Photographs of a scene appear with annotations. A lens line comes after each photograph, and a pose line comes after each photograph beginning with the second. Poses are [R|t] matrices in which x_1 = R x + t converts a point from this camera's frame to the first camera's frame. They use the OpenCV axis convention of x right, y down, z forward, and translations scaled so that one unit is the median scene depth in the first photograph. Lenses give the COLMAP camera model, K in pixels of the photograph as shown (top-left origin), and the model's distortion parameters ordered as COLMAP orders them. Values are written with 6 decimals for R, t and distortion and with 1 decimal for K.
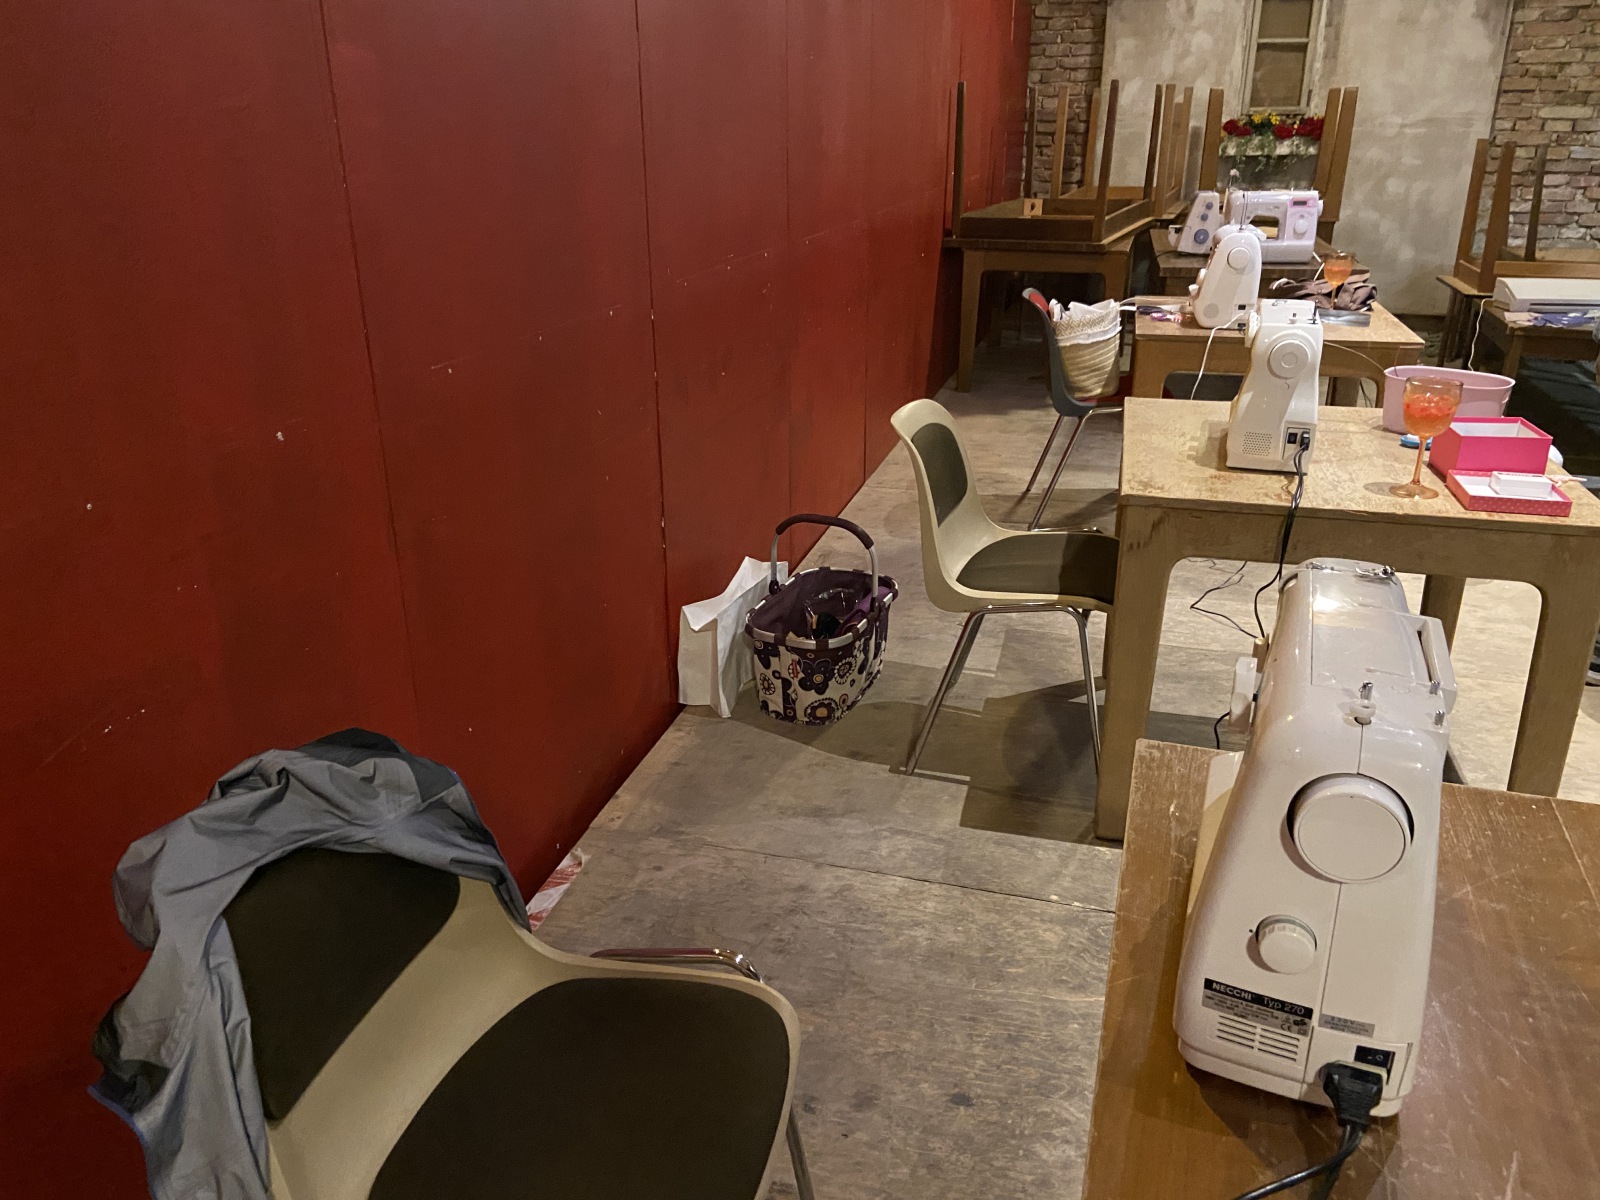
lens RADIAL K [[1247.6, 0, 802.9], [0, 1247.6, 599.5], [0, 0, 1]] dist [0.006599, -0.014189]
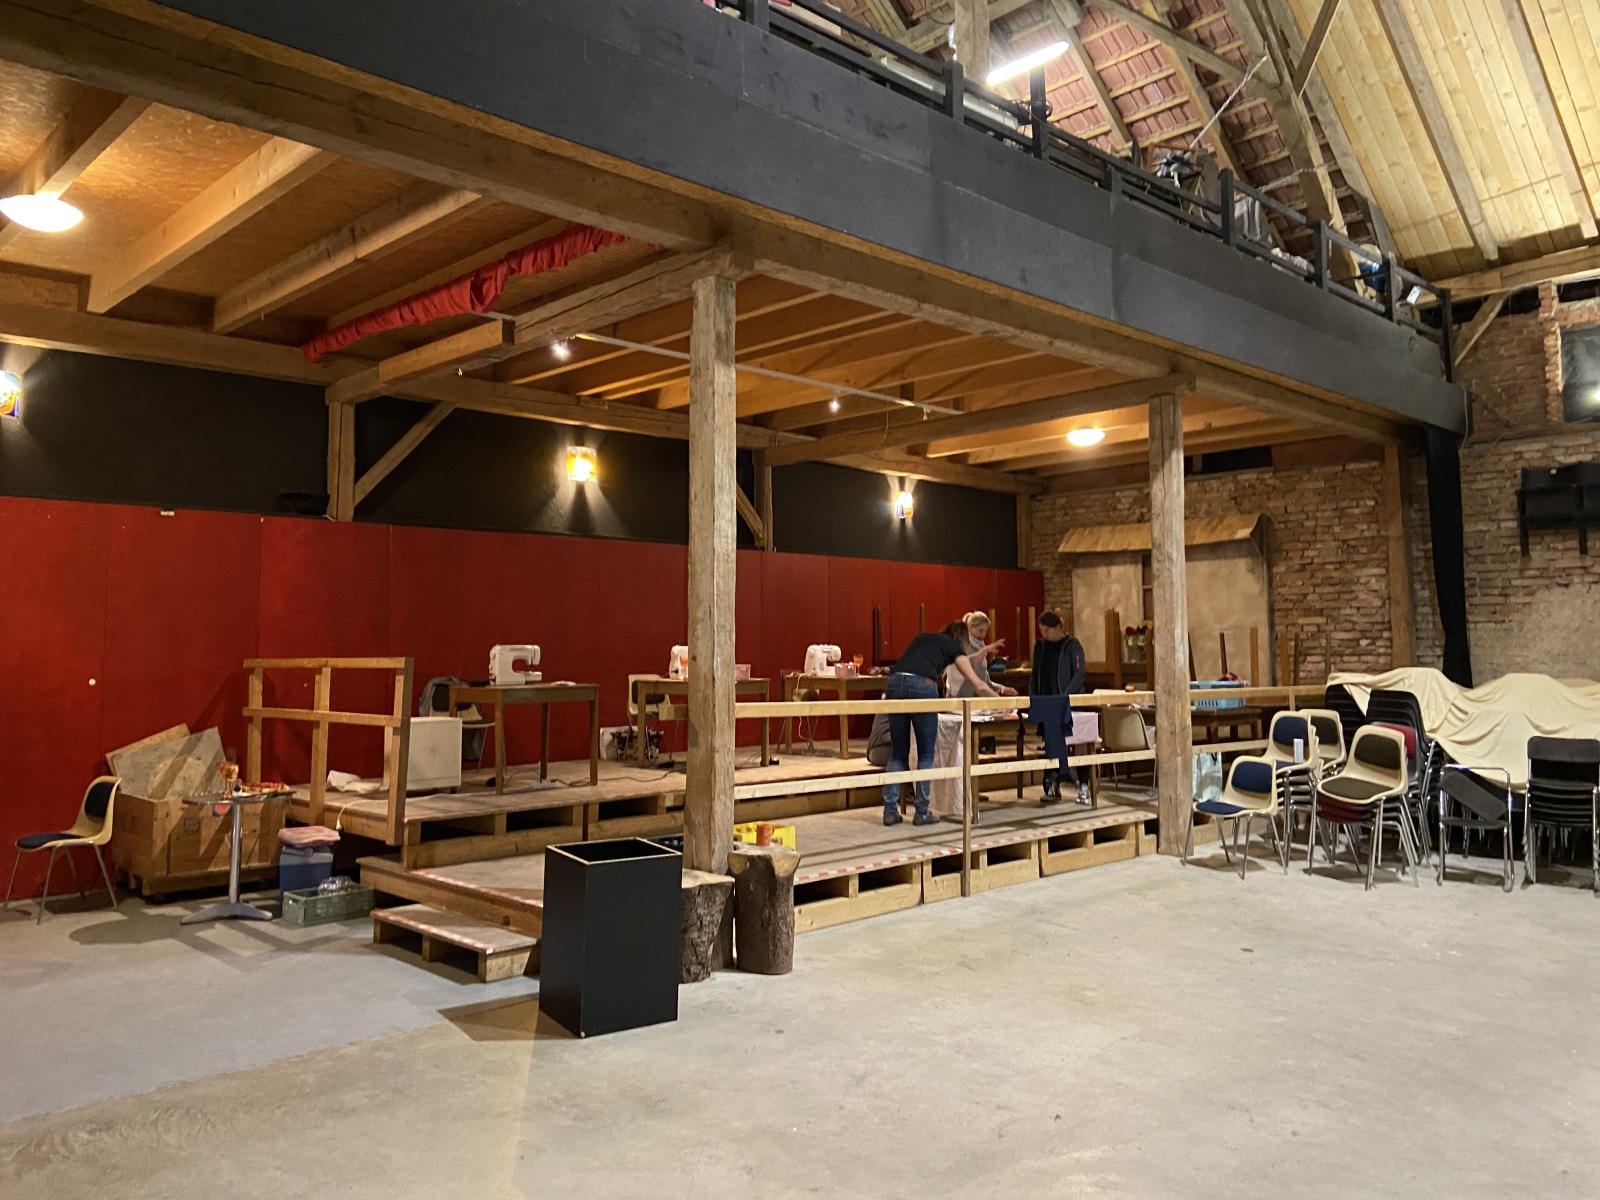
lens RADIAL K [[1247.6, 0, 799.6], [0, 1247.6, 598.9], [0, 0, 1]] dist [0.006599, -0.014189]
pose [[0.847752, -0.019315, -0.530041, 0.910070], [-0.200168, 0.913787, -0.353450, 0.314888], [0.491171, 0.405735, 0.770798, -0.647607]]
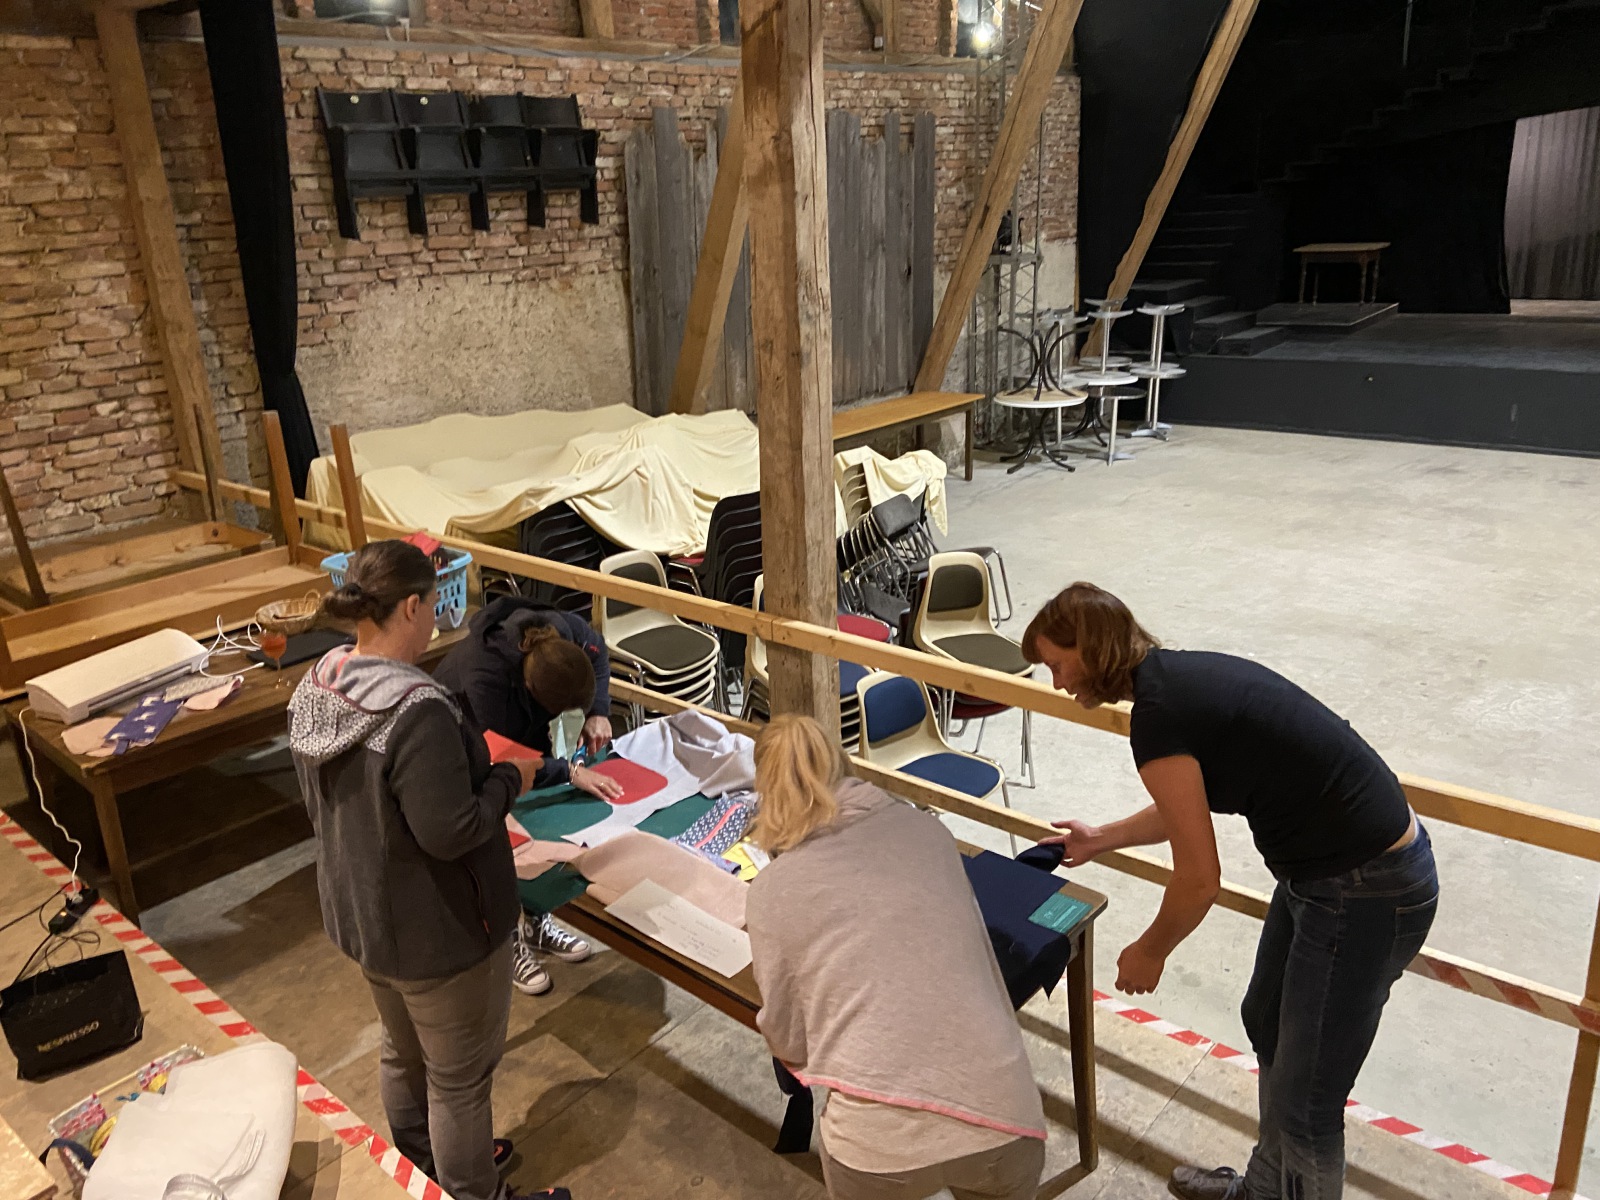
lens RADIAL K [[1247.6, 0, 801.5], [0, 1247.6, 603.0], [0, 0, 1]] dist [0.006599, -0.014189]
pose [[0.444993, -0.300903, 0.843468, 0.120738], [0.370250, 0.919411, 0.132661, -0.168495], [-0.815412, 0.253261, 0.520541, 0.186832]]
